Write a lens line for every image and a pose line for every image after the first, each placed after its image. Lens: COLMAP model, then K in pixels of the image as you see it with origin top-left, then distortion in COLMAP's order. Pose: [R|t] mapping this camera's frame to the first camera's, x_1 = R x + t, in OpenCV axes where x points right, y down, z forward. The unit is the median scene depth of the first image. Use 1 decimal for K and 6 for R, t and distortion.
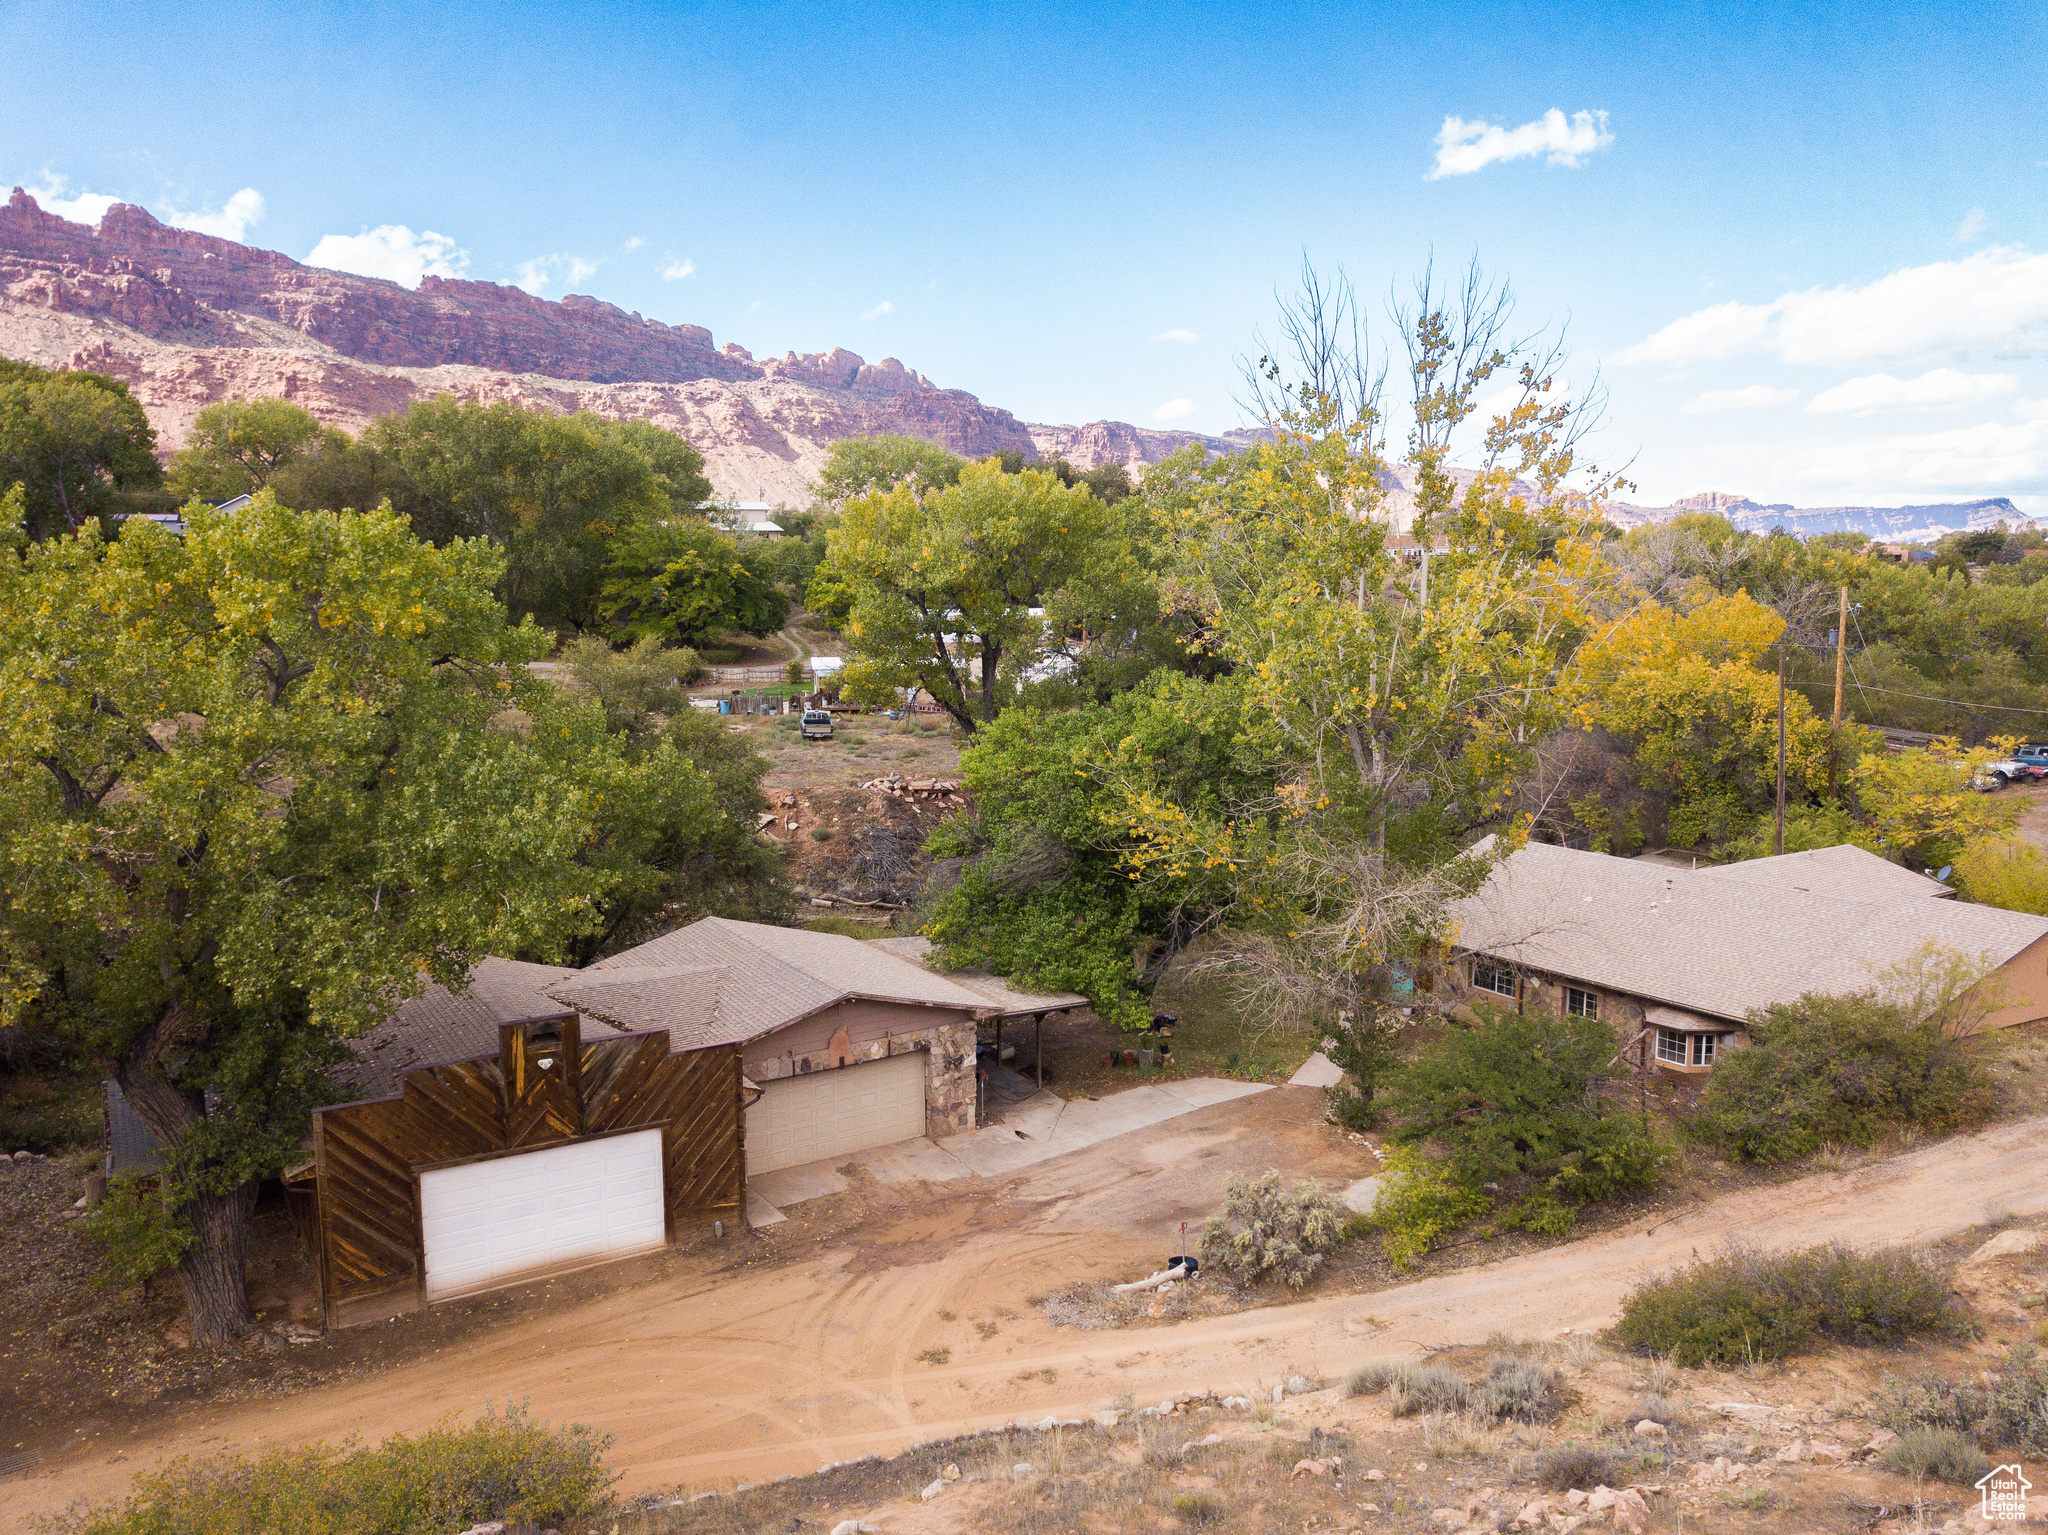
lens RADIAL K [[1606.5, 0, 1022.6], [0, 1606.5, 730.5], [0, 0, 1]] dist [0.041924, -0.054277]
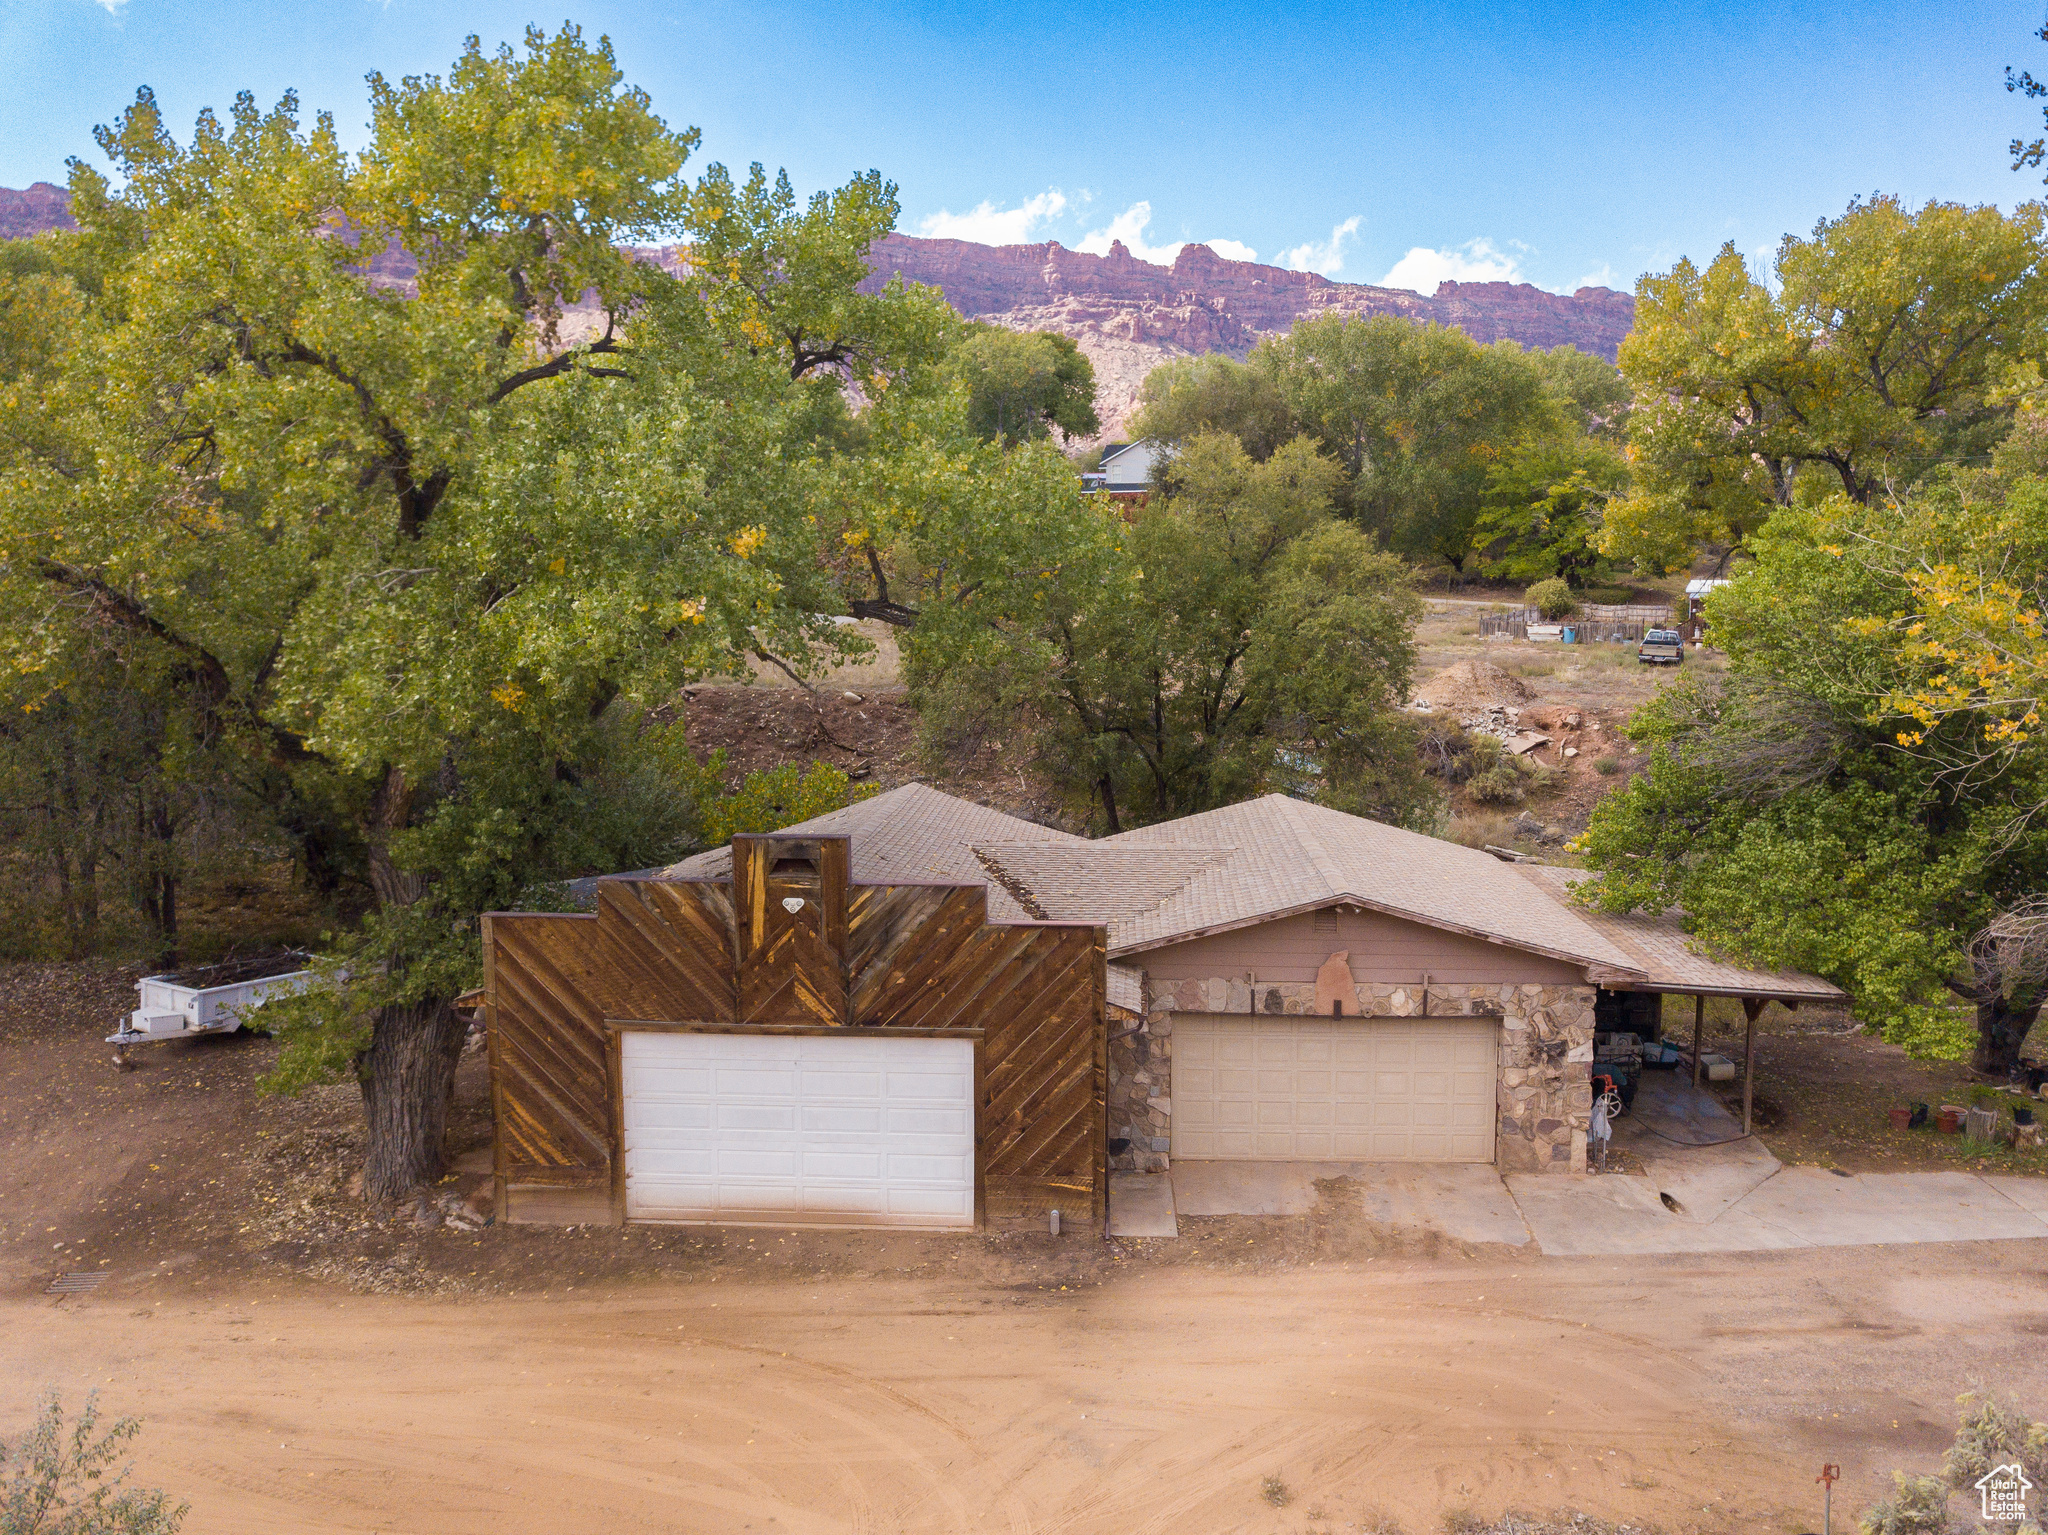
lens RADIAL K [[1606.5, 0, 1022.6], [0, 1606.5, 730.5], [0, 0, 1]] dist [0.041924, -0.054277]
pose [[0.829565, 0.074346, -0.553440, 0.115340], [-0.073187, 0.997024, 0.024232, 0.090939], [0.553594, 0.020403, 0.832537, 0.407025]]
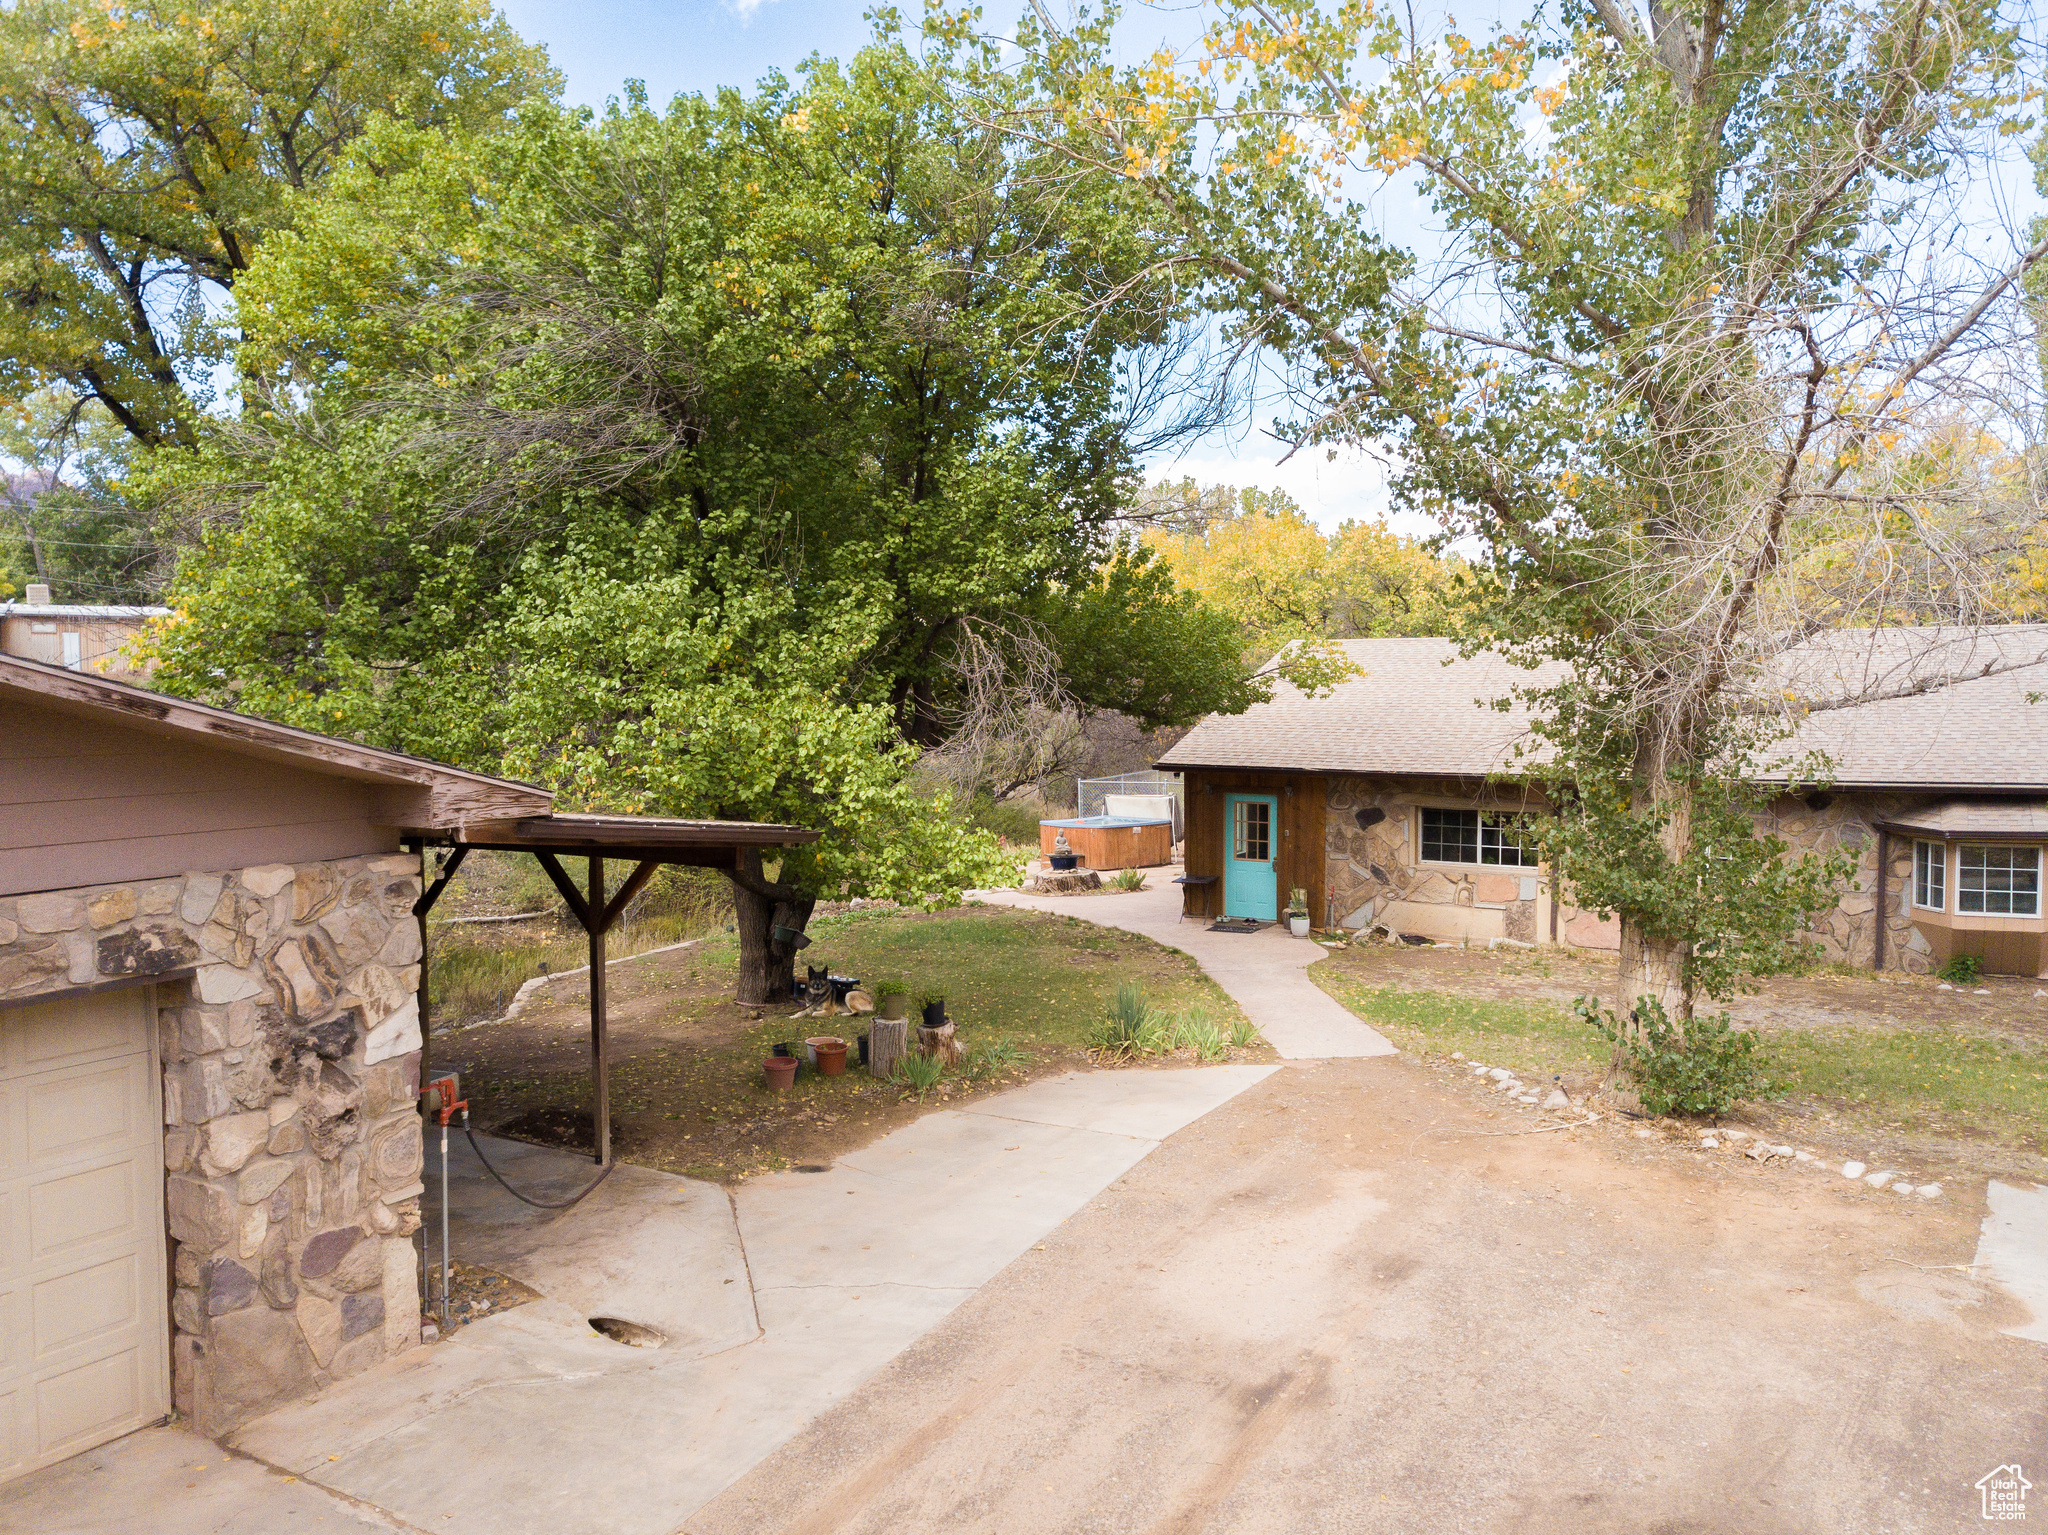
lens RADIAL K [[1564.8, 0, 1024.0], [0, 1564.8, 767.5], [0, 0, 1]] dist [0.004860, 0.001526]
pose [[0.892710, -0.021643, 0.450112, -0.052131], [0.058241, 0.996010, -0.067617, 0.190294], [-0.446852, 0.086577, 0.890409, 0.772950]]
